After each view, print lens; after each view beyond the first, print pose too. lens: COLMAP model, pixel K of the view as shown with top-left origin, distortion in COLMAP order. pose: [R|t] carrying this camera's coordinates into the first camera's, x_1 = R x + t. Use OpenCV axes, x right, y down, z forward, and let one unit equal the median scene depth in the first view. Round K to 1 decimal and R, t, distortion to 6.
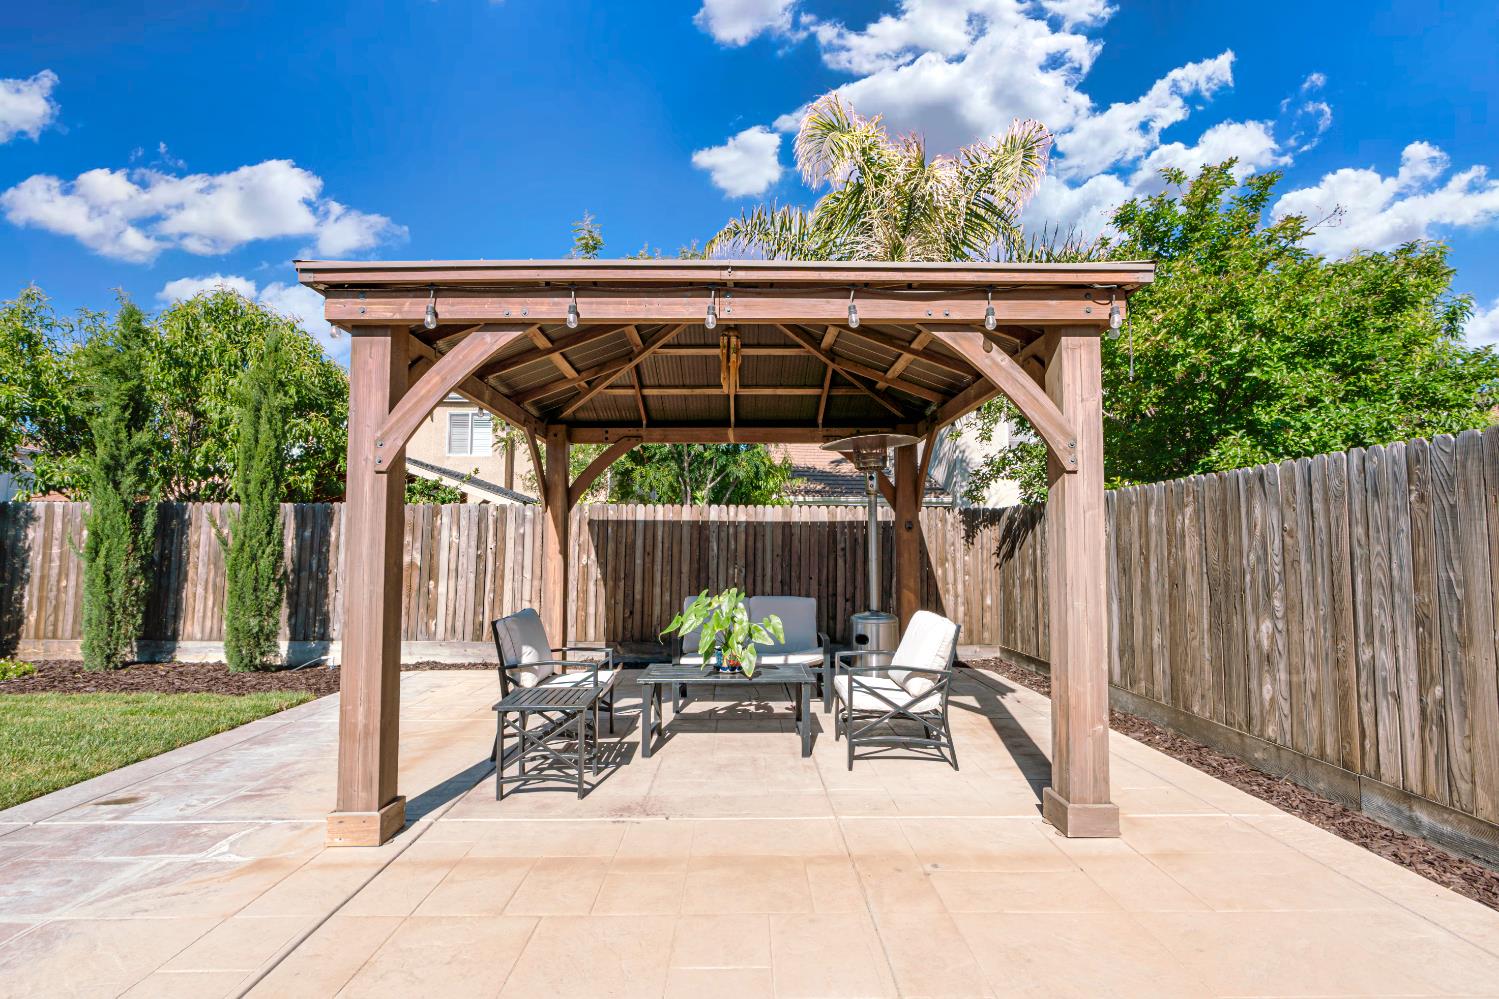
lens RADIAL K [[694.6, 0, 742.1], [0, 694.6, 501.9], [0, 0, 1]] dist [-0.002148, 0.000442]
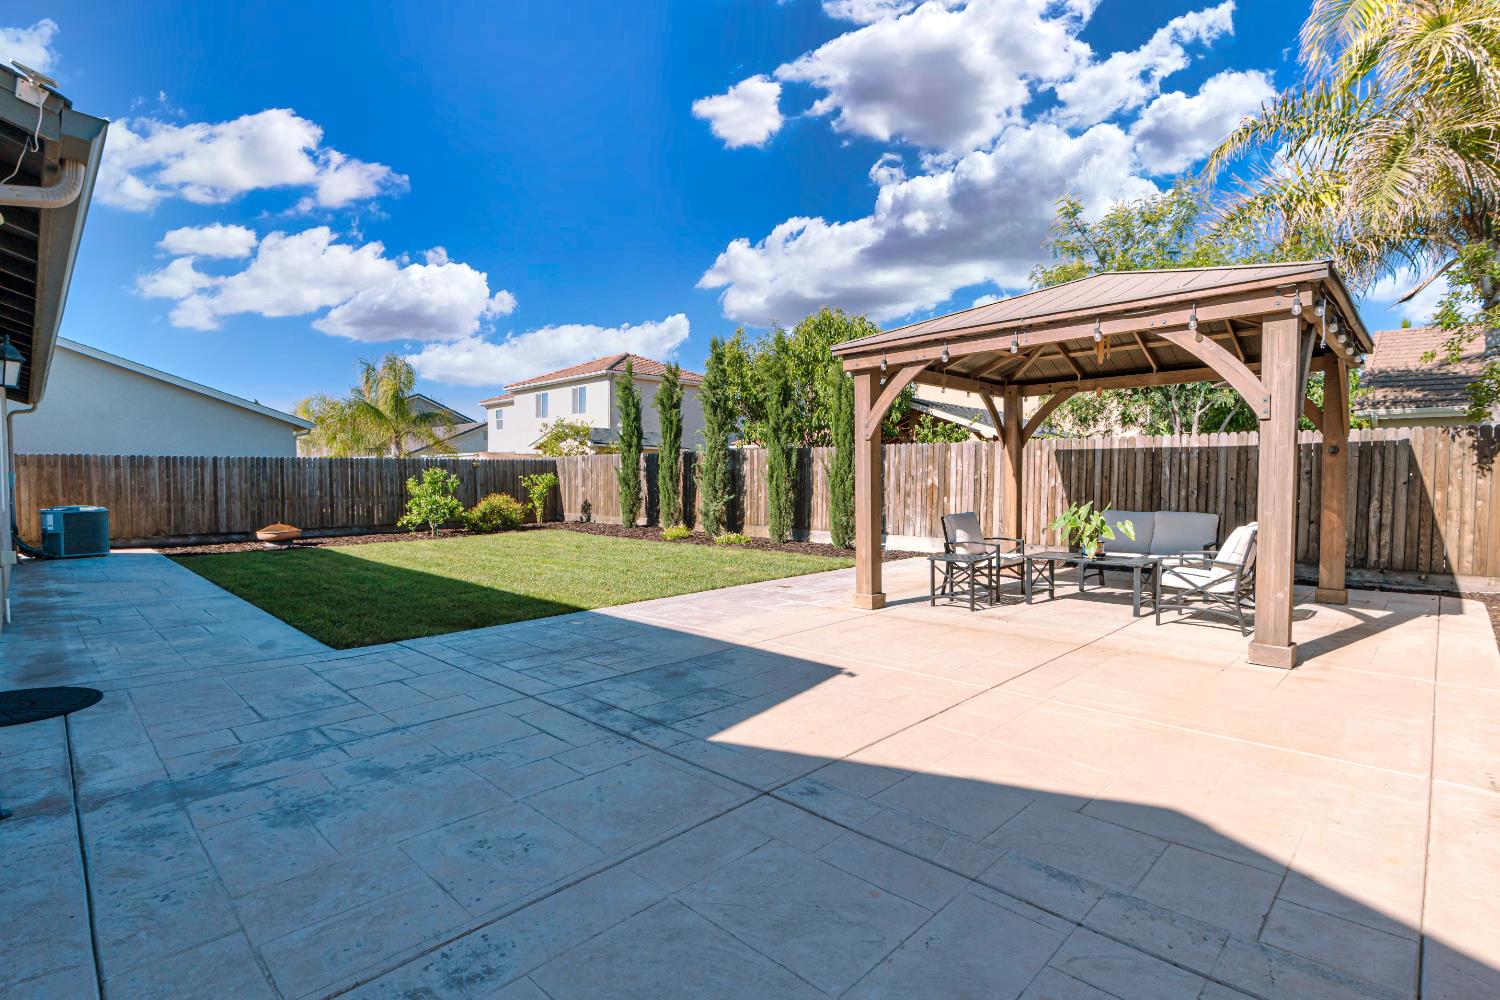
lens RADIAL K [[695.0, 0, 742.6], [0, 695.0, 502.4], [0, 0, 1]] dist [-0.002148, 0.000442]
pose [[0.702379, 0.022902, -0.711435, 0.285799], [0.054915, 0.994760, 0.086238, -0.021883], [0.709682, -0.099640, 0.697441, -0.304287]]
